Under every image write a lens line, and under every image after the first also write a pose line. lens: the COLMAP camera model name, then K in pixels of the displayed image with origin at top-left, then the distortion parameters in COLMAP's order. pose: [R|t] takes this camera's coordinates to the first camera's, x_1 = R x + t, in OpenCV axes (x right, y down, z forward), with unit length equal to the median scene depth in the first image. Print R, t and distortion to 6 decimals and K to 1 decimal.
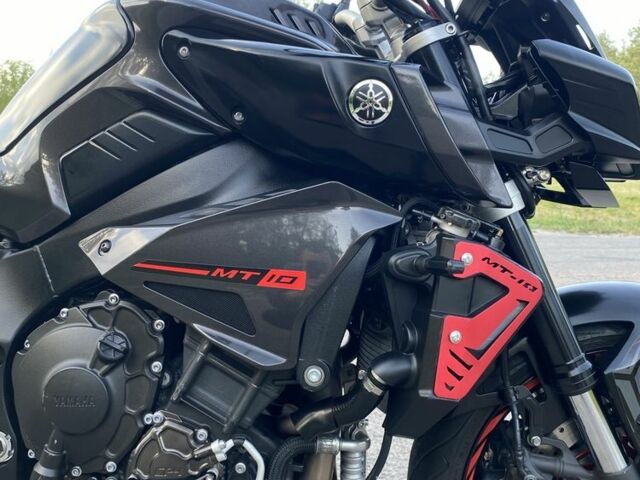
lens RADIAL K [[648.9, 0, 311.2], [0, 648.9, 231.9], [0, 0, 1]] dist [0.100662, -0.253035]
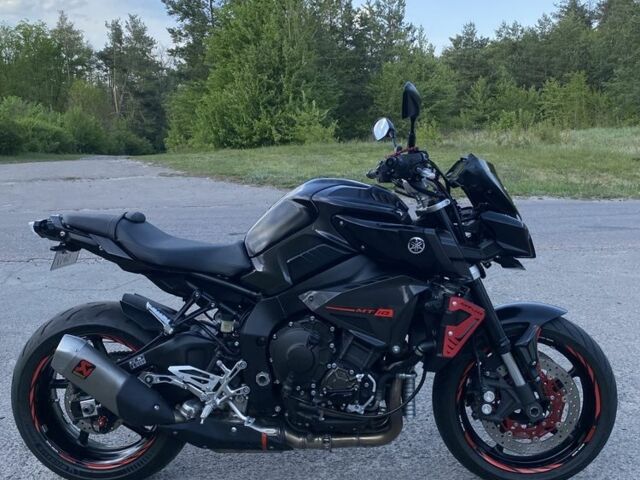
lens RADIAL K [[638.0, 0, 318.8], [0, 638.0, 226.0], [0, 0, 1]] dist [0.146362, -0.313817]
pose [[0.999631, -0.022825, -0.014712, -0.240393], [0.023608, 0.998183, 0.055430, -0.392731], [0.013420, -0.055757, 0.998354, -1.442886]]
